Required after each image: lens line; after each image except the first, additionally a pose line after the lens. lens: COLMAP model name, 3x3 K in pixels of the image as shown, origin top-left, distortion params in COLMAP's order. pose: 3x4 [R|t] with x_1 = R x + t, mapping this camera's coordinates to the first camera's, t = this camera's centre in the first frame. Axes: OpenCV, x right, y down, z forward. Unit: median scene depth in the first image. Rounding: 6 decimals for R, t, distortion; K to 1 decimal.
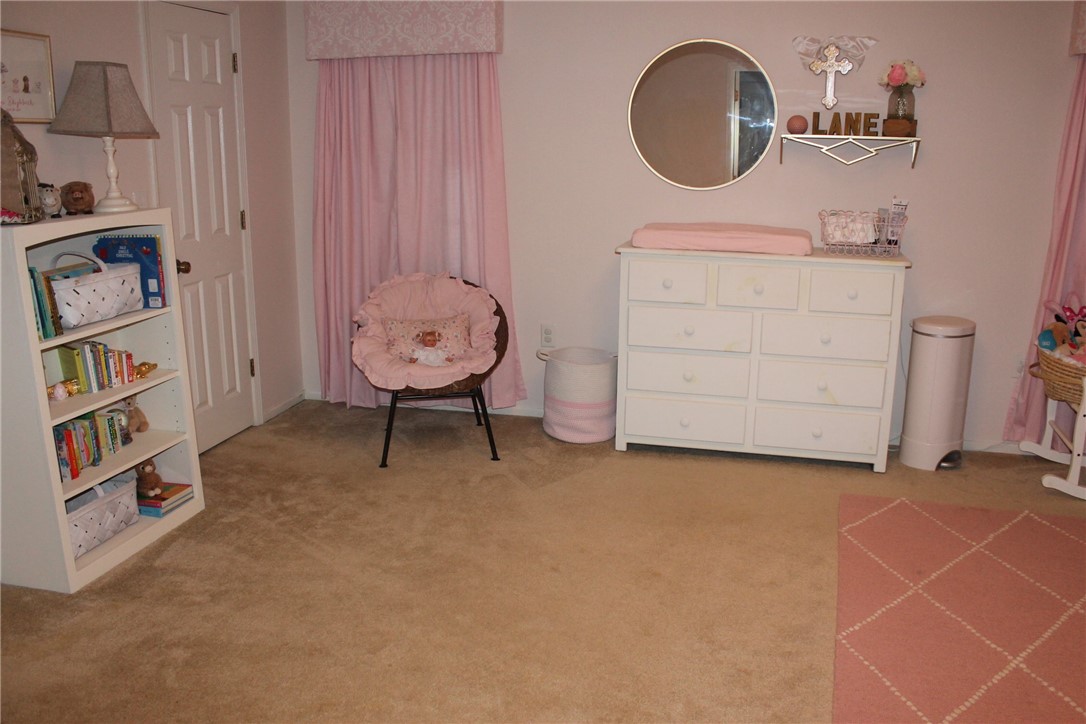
lens RADIAL K [[918.7, 0, 547.1], [0, 918.7, 364.2], [0, 0, 1]] dist [-0.171179, 0.149409]
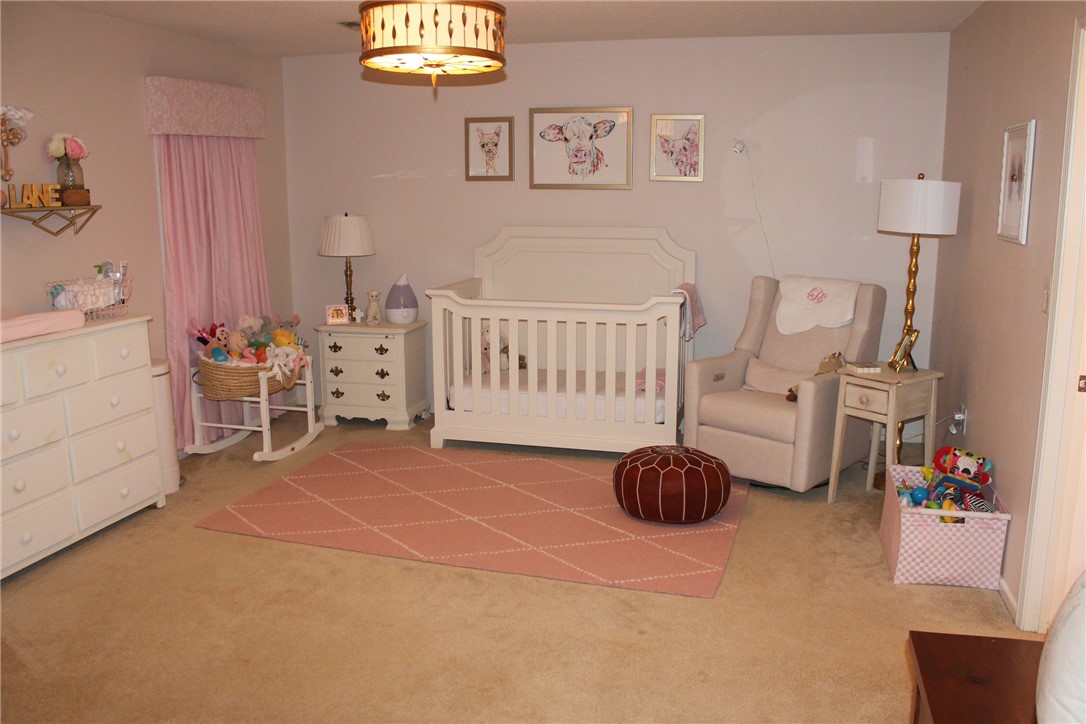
lens RADIAL K [[918.7, 0, 547.1], [0, 918.7, 364.2], [0, 0, 1]] dist [-0.171179, 0.149409]
pose [[0.005617, -0.207049, 0.978314, -0.717625], [0.247622, 0.948148, 0.199243, -0.159244], [-0.968840, 0.241133, 0.056596, 0.470898]]
